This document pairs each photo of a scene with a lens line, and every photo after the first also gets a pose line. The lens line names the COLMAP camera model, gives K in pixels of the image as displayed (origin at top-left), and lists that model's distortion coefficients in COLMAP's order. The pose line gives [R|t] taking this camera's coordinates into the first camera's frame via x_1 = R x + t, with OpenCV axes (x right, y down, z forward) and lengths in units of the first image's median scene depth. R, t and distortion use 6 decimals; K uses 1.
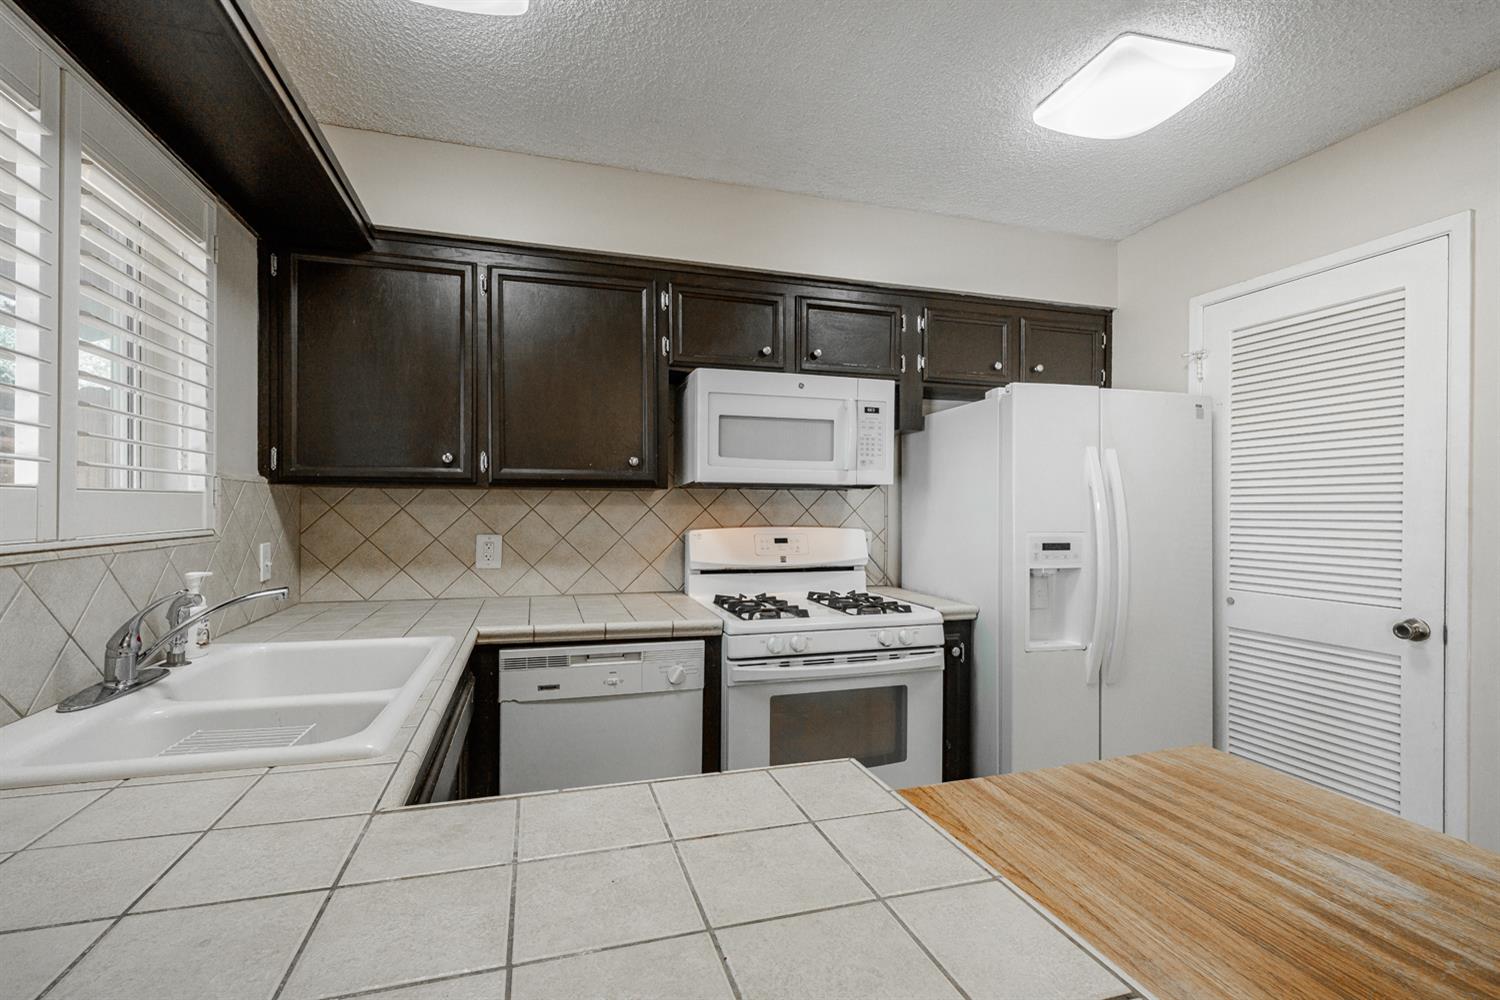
lens RADIAL K [[663.0, 0, 720.1], [0, 663.0, 511.4], [0, 0, 1]] dist [-0.000779, 0.000535]
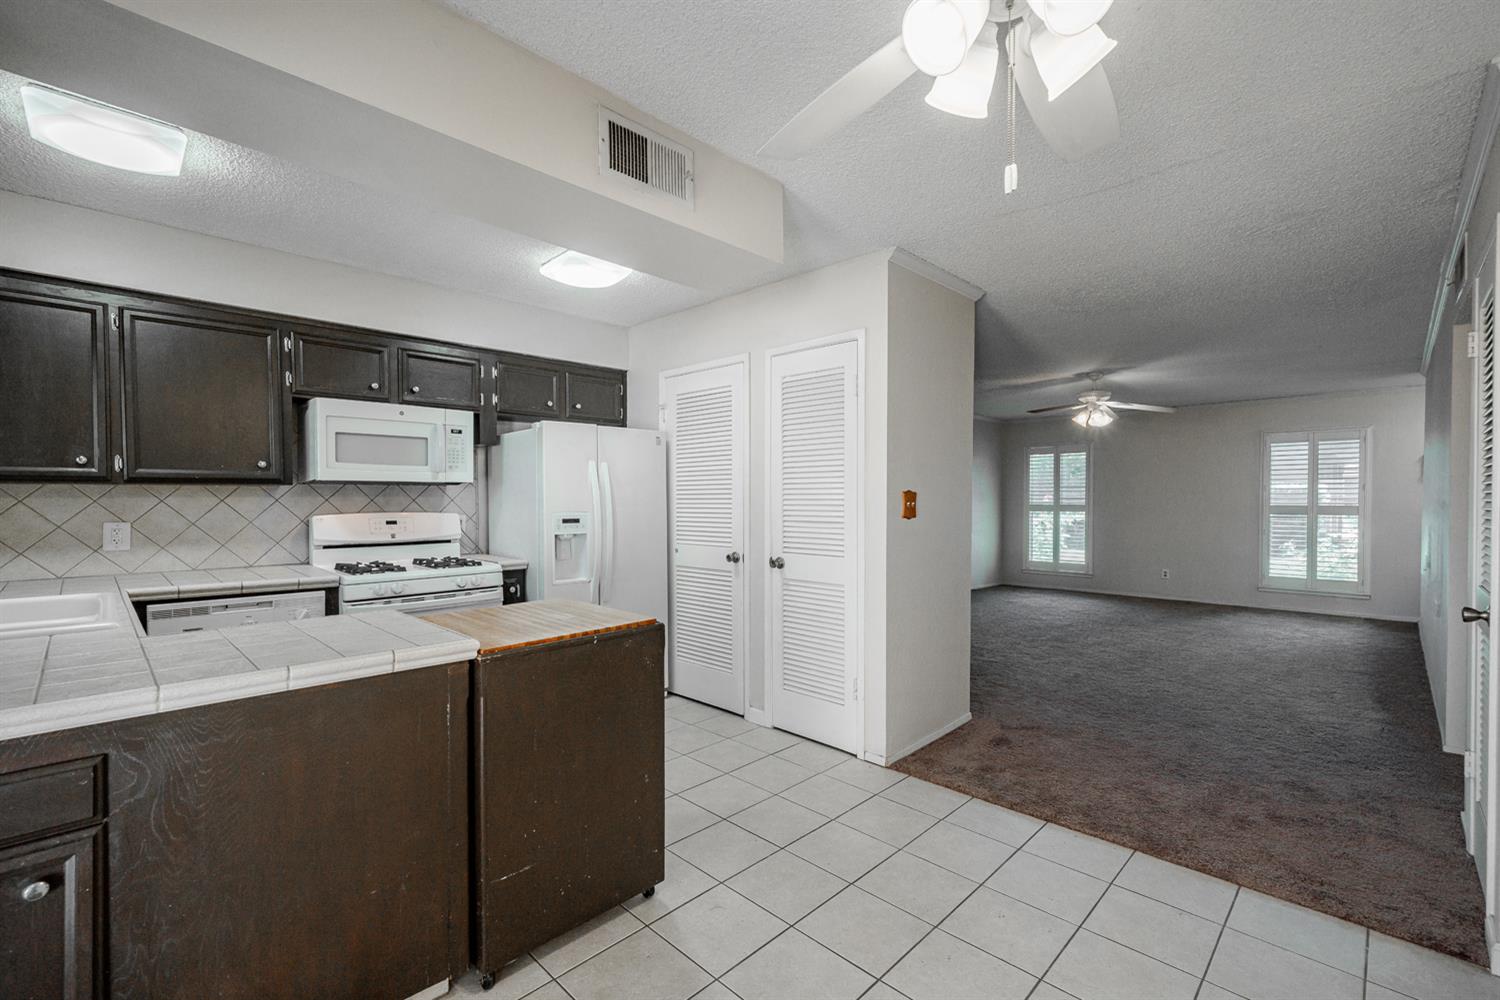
lens RADIAL K [[663.0, 0, 720.1], [0, 663.0, 511.4], [0, 0, 1]] dist [-0.000779, 0.000535]
pose [[0.880380, -0.015497, 0.474017, 0.045784], [0.008336, 0.999817, 0.017204, 0.003785], [-0.474197, -0.011195, 0.880348, -0.590543]]
